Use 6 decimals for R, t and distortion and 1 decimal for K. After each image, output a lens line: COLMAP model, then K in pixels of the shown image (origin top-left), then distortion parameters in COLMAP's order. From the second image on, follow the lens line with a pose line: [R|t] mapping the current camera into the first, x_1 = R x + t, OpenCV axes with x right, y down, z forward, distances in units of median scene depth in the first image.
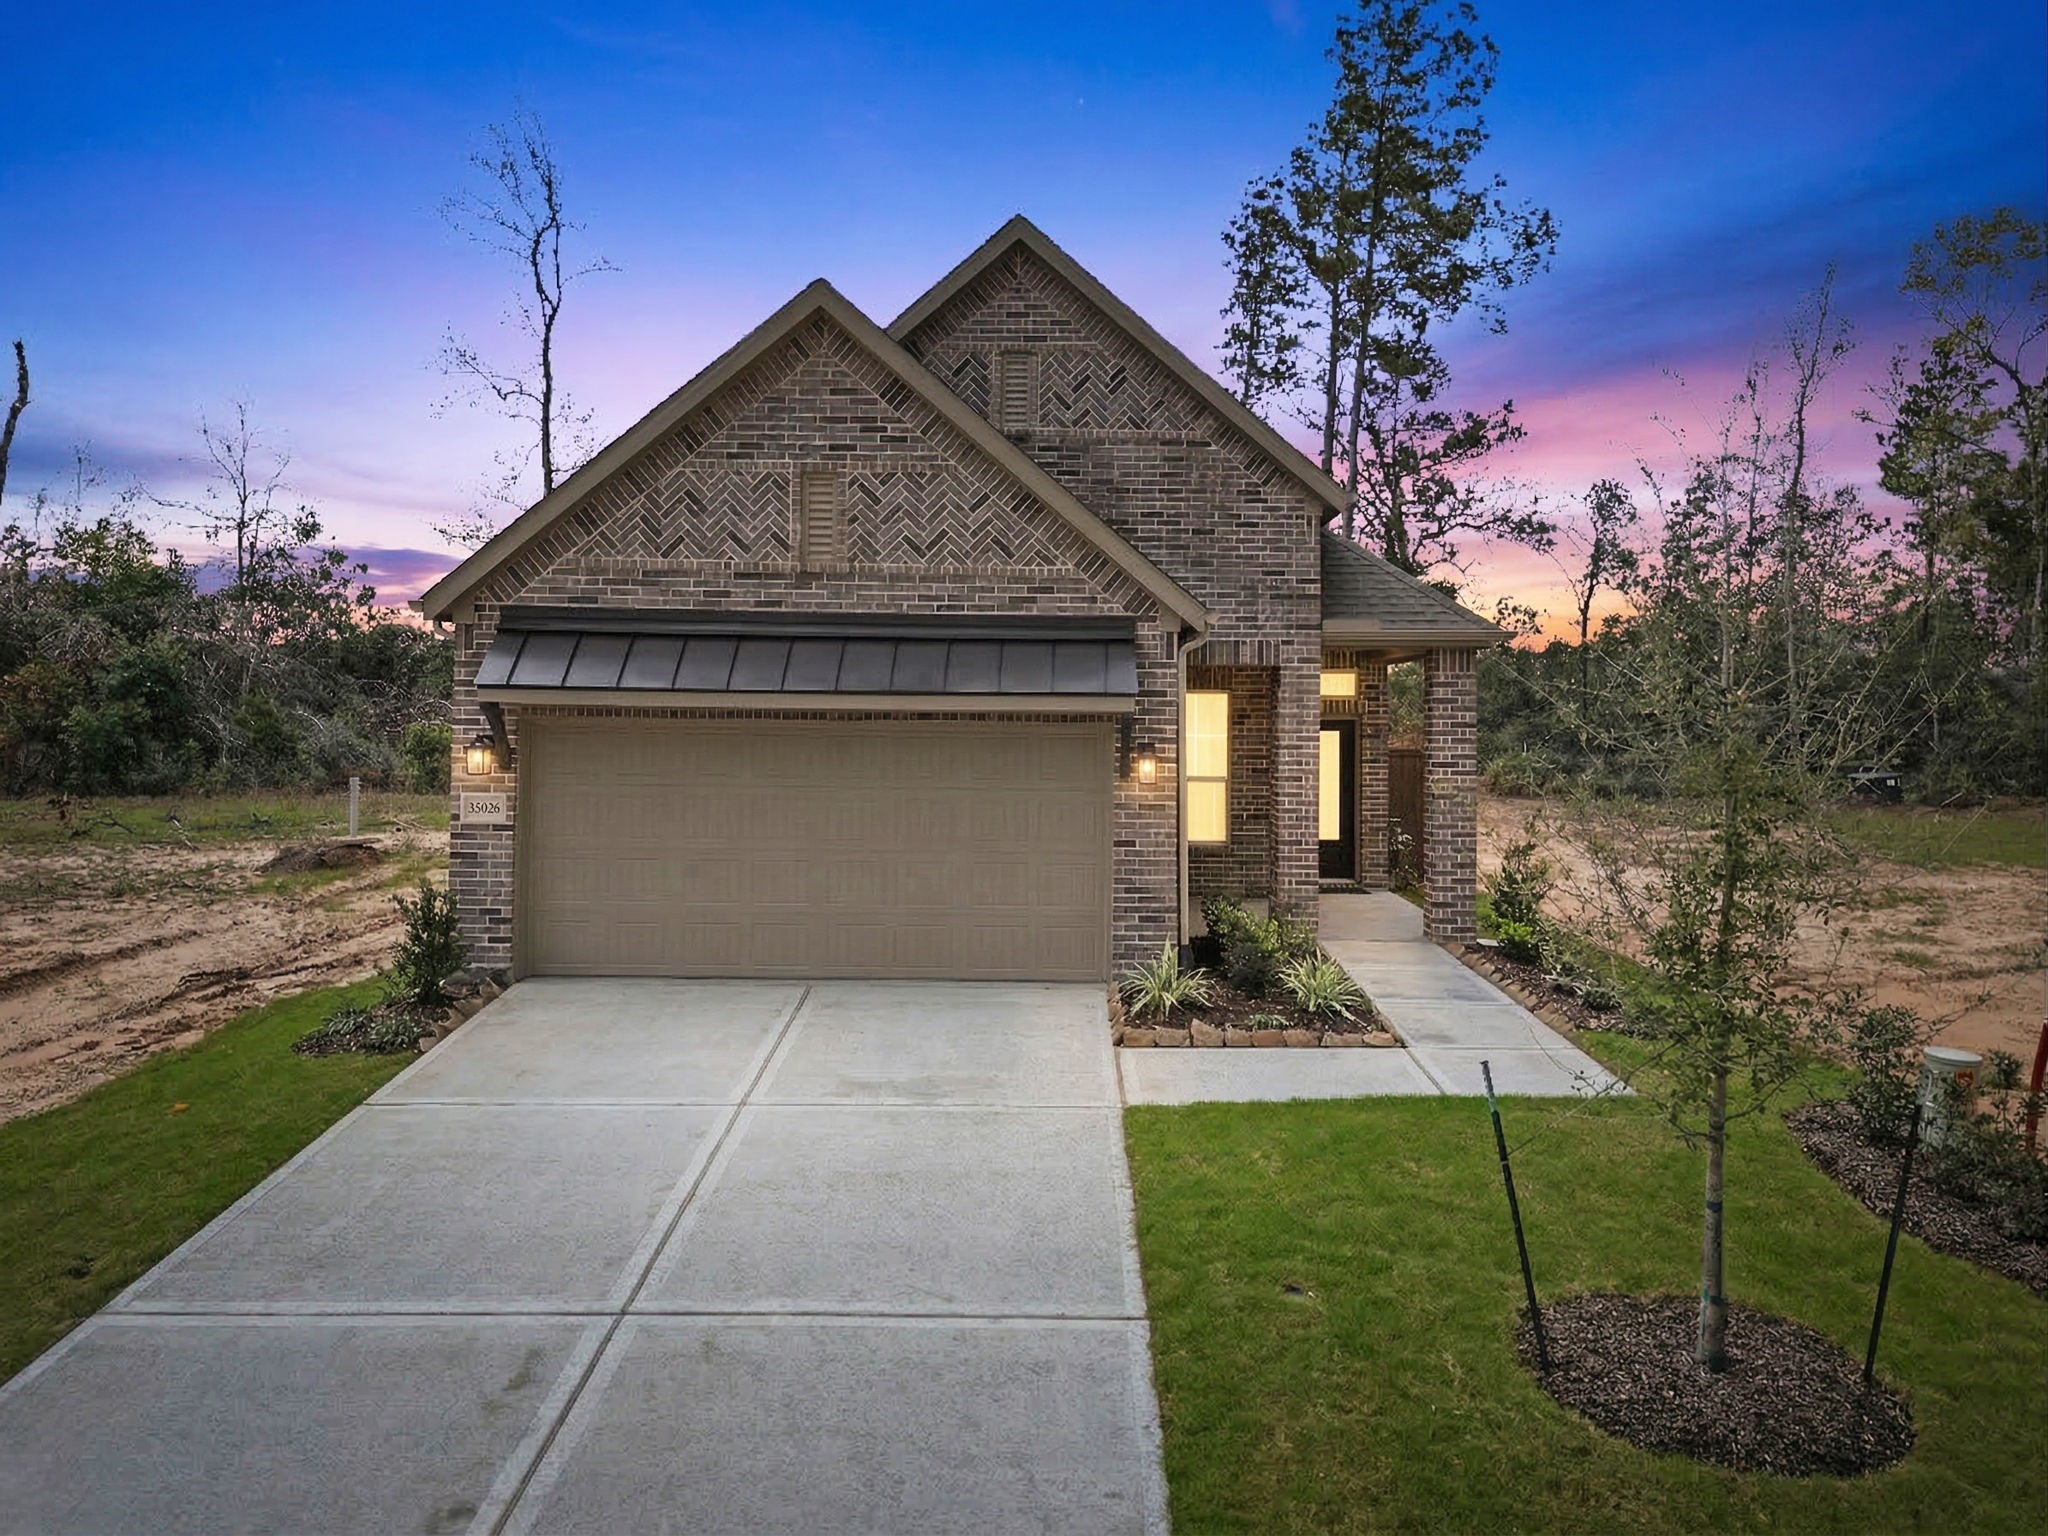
lens RADIAL K [[1520.5, 0, 1031.1], [0, 1520.5, 699.0], [0, 0, 1]] dist [0.118846, -0.117053]
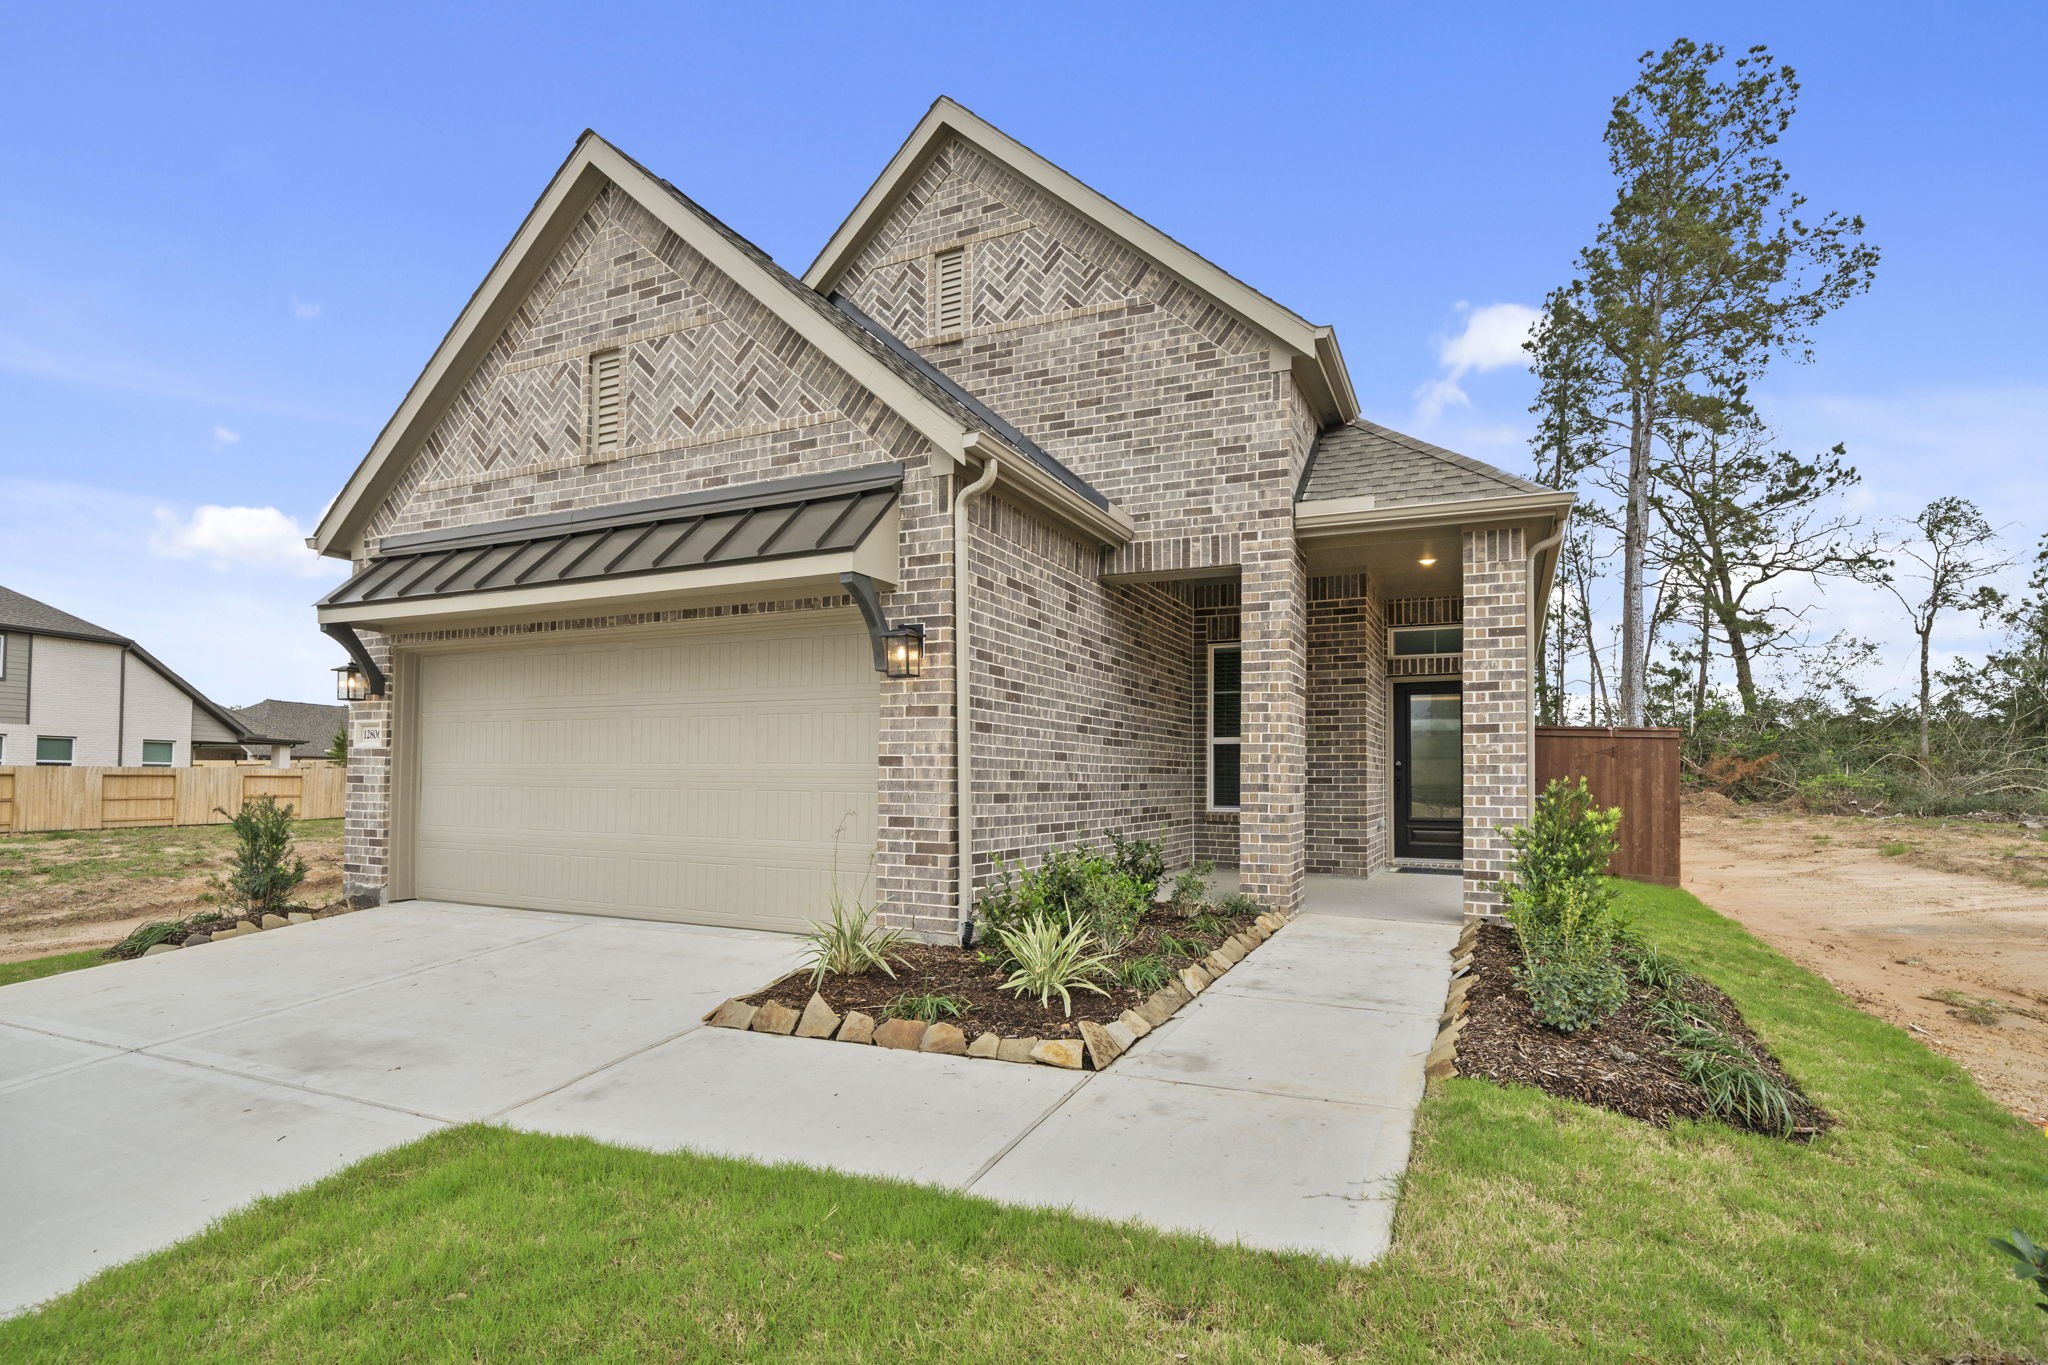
lens RADIAL K [[1006.6, 0, 1015.3], [0, 1006.6, 760.0], [0, 0, 1]] dist [0.000370, 0.001097]
pose [[0.909217, -0.013125, -0.416116, 0.323681], [0.007855, 0.999866, -0.014374, 0.101584], [0.416249, 0.009800, 0.909198, 0.564855]]
